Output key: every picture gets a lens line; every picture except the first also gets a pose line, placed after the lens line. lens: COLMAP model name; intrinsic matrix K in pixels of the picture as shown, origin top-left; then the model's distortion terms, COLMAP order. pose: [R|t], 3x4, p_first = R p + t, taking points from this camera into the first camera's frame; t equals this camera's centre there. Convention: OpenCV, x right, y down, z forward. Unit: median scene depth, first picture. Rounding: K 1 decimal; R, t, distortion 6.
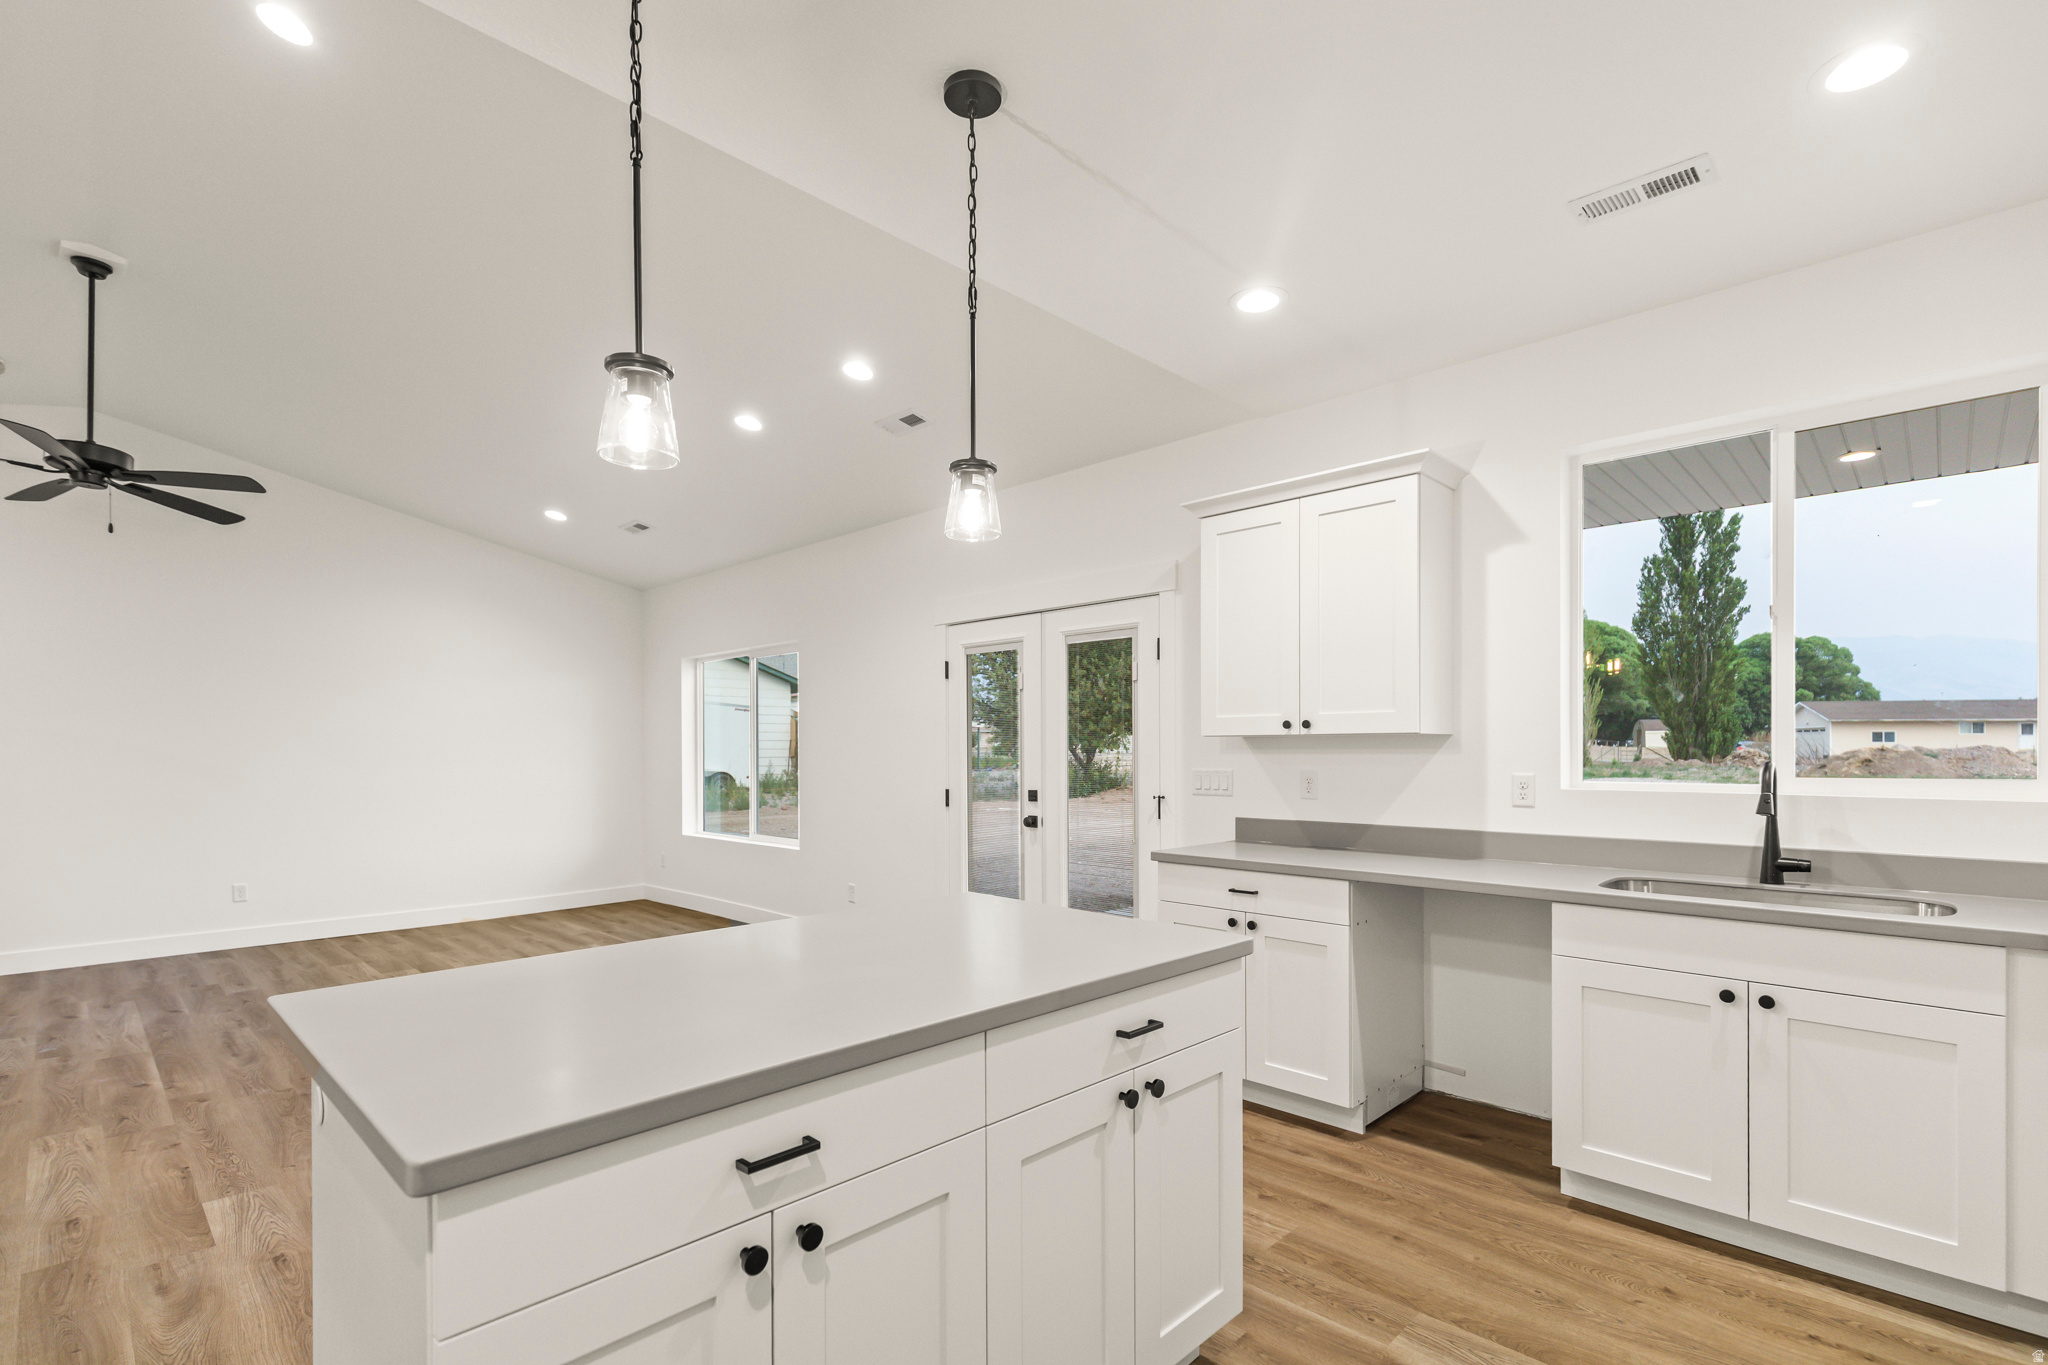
lens RADIAL K [[928.1, 0, 999.1], [0, 928.1, 757.7], [0, 0, 1]] dist [0.013058, -0.002486]
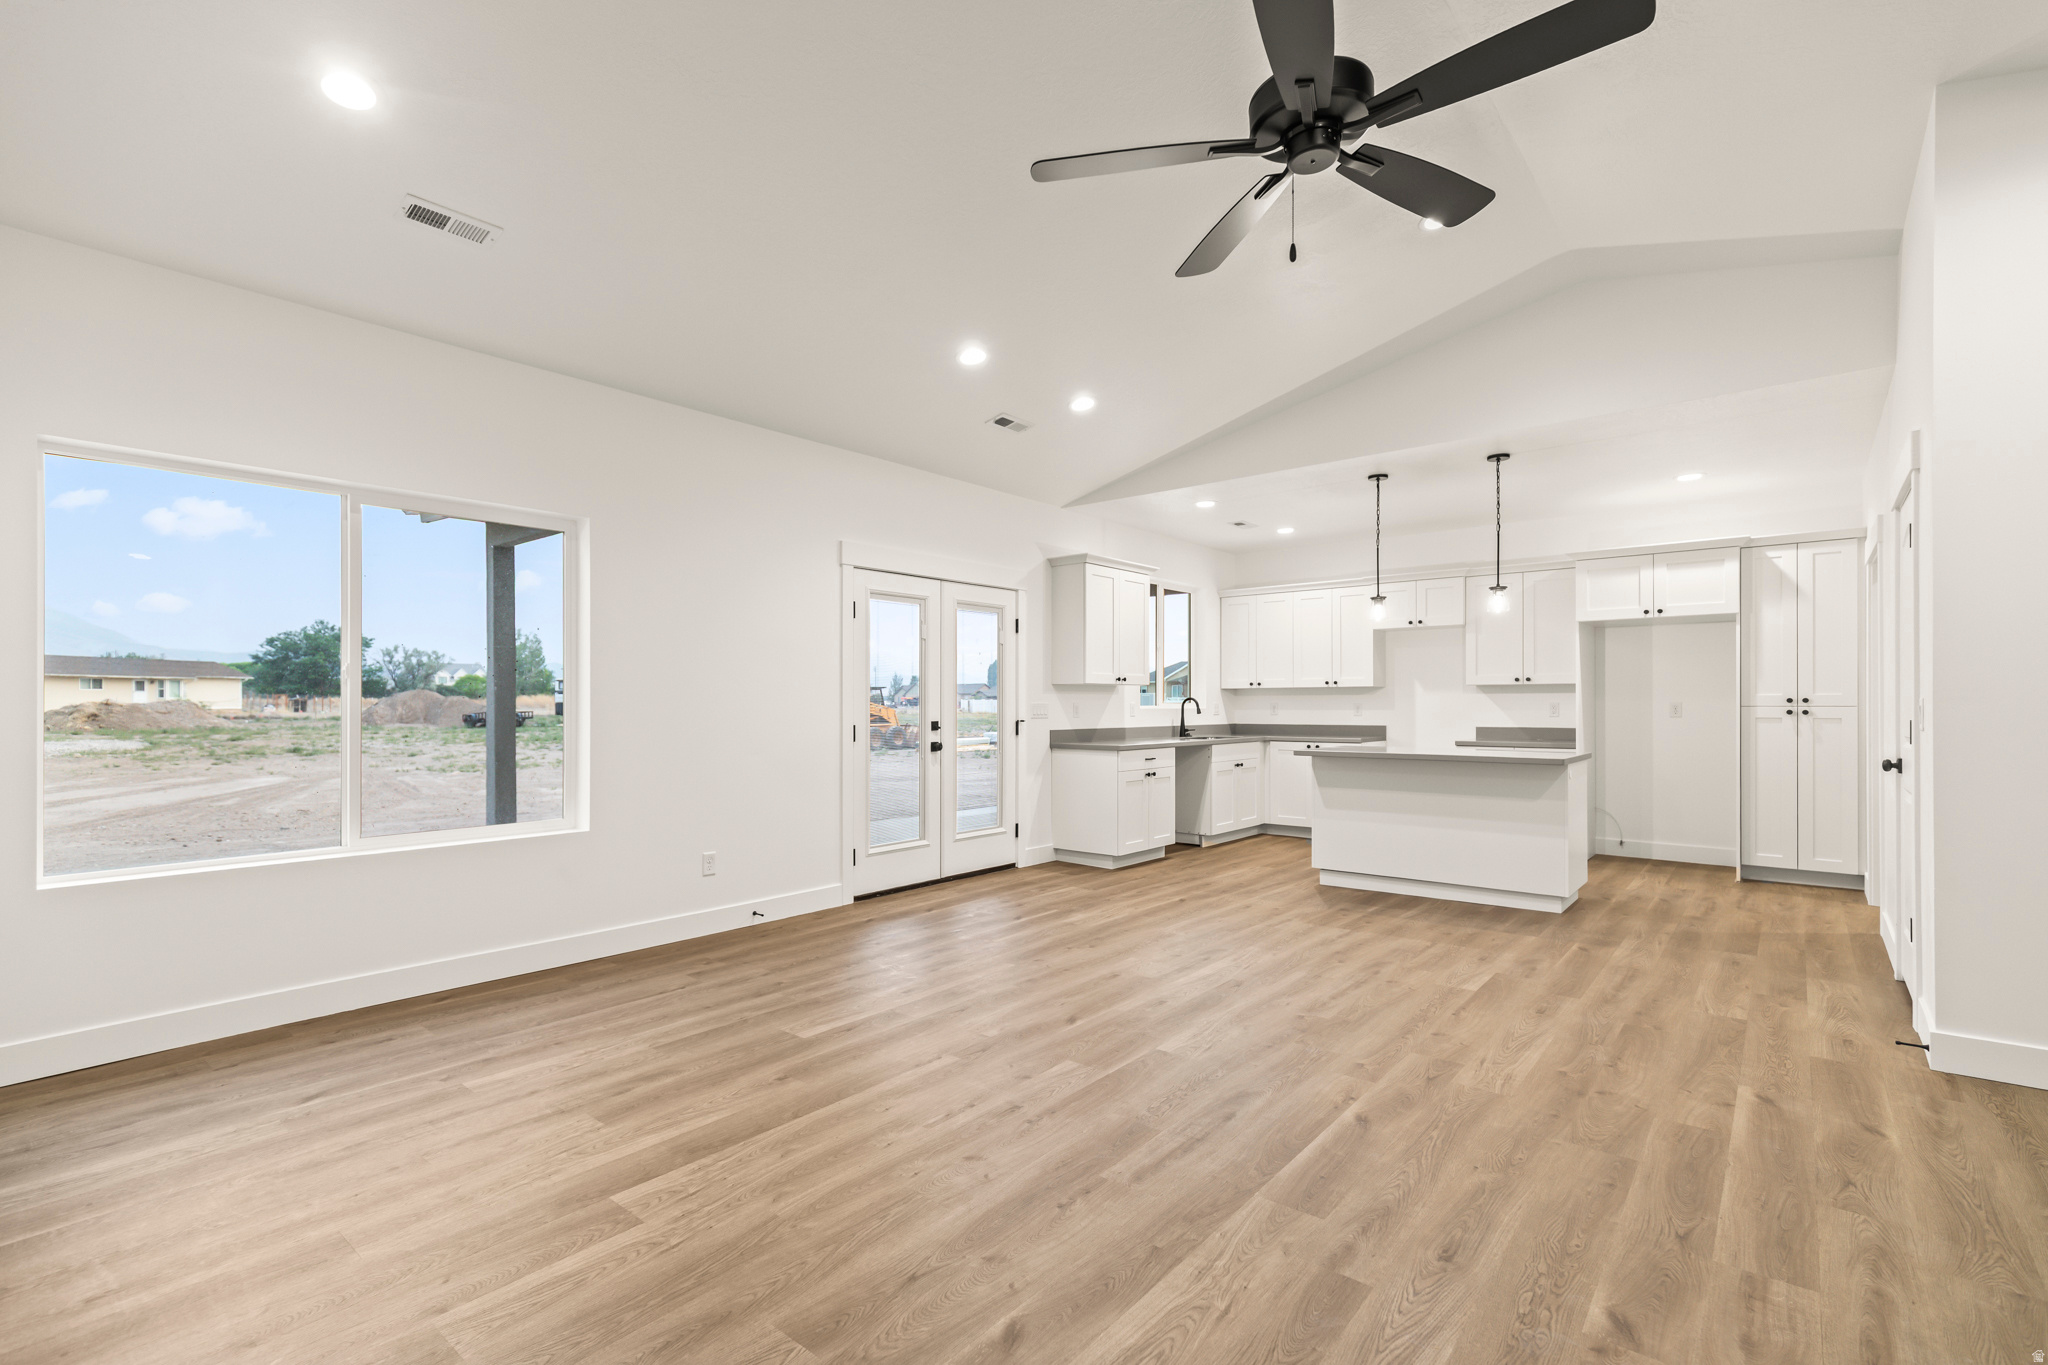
lens RADIAL K [[928.1, 0, 1023.7], [0, 928.1, 691.4], [0, 0, 1]] dist [0.013058, -0.002486]
pose [[-0.087093, 0.016985, 0.996055, -1.473622], [0.007589, 0.999837, -0.016386, 0.019949], [-0.996171, 0.006132, -0.087208, 1.200892]]
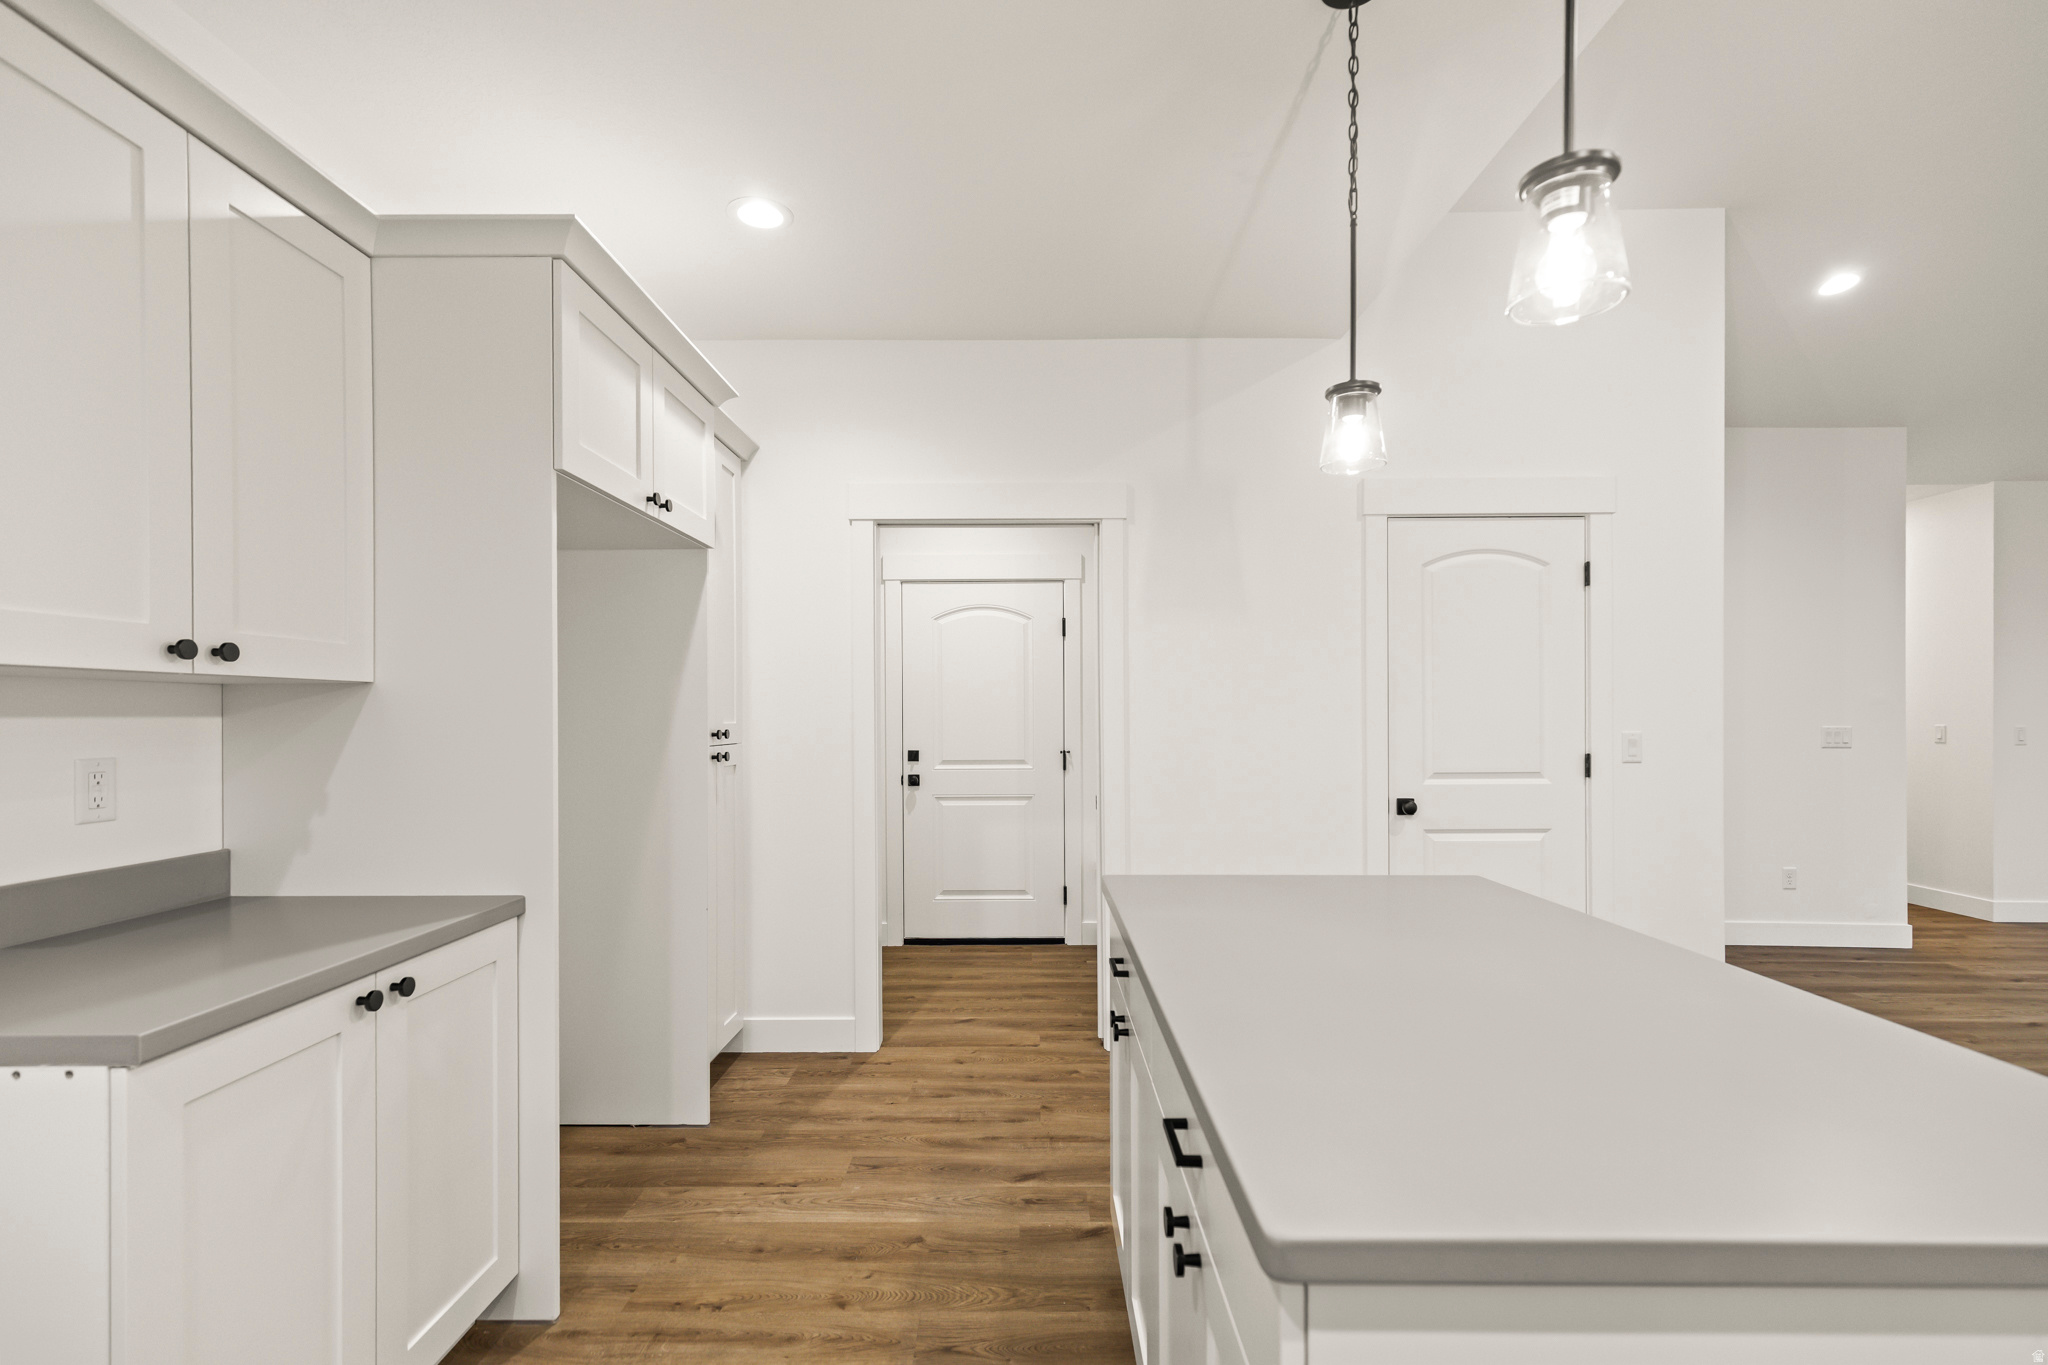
lens RADIAL K [[928.1, 0, 1046.5], [0, 928.1, 718.8], [0, 0, 1]] dist [0.013058, -0.002486]
pose [[-0.706481, 0.007442, -0.707693, 0.275954], [-0.002562, 0.999911, 0.013072, -0.003346], [0.707728, 0.011048, -0.706399, 0.578832]]
